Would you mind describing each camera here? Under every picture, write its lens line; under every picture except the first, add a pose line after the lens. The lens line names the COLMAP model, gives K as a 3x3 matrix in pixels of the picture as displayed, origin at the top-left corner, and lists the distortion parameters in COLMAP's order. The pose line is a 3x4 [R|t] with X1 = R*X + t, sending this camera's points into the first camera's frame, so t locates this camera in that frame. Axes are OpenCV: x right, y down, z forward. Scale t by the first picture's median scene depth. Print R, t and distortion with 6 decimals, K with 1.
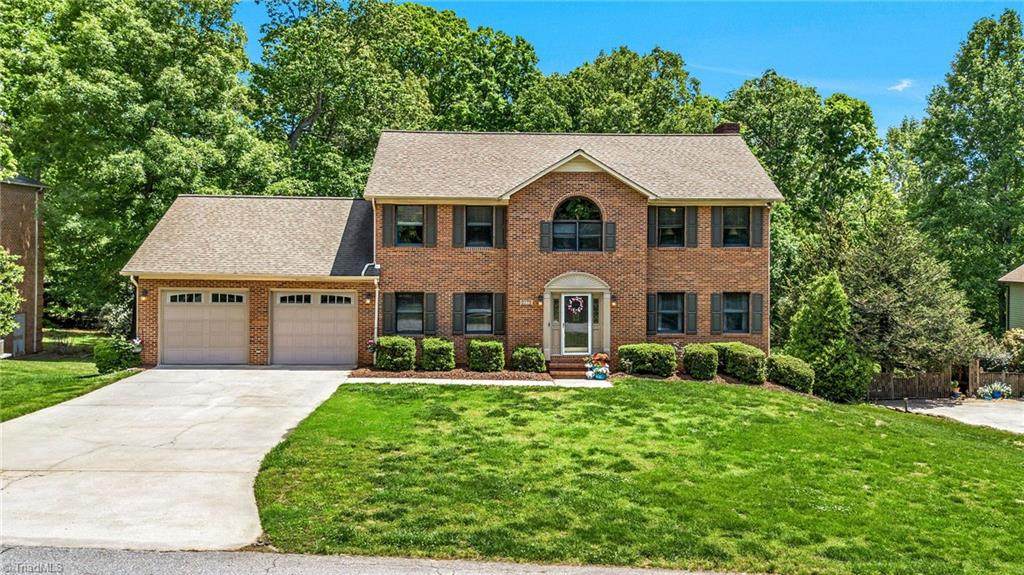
lens RADIAL K [[862.6, 0, 512.2], [0, 862.6, 268.1], [0, 0, 1]] dist [0.090878, -0.165727]
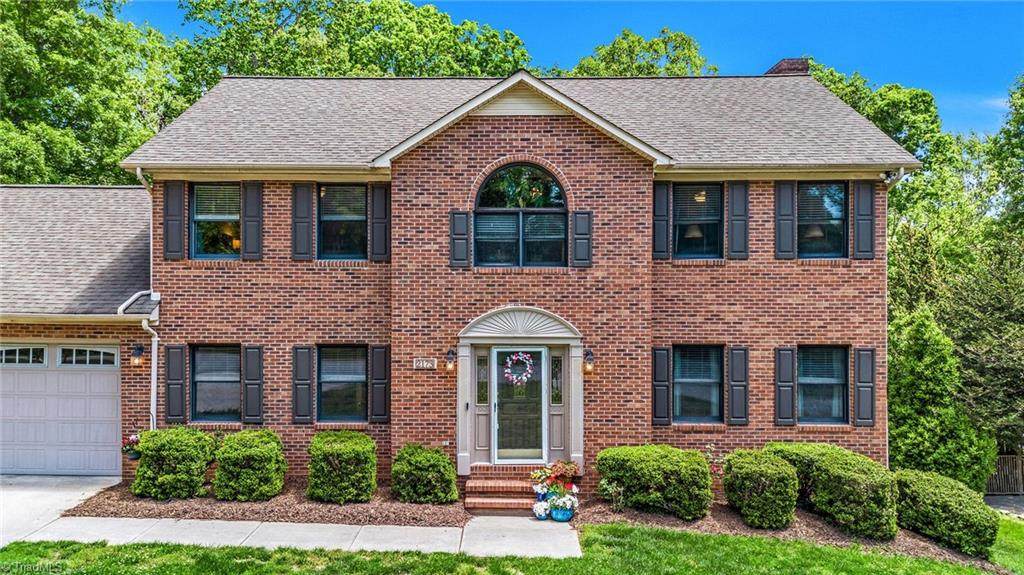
lens RADIAL K [[950.2, 0, 511.6], [0, 950.2, 272.6], [0, 0, 1]] dist [0.137211, -0.321802]
pose [[0.999999, 0.000277, 0.001280, 0.068633], [-0.000238, 0.999546, -0.030131, 0.001603], [-0.001288, 0.030131, 0.999545, 0.414663]]
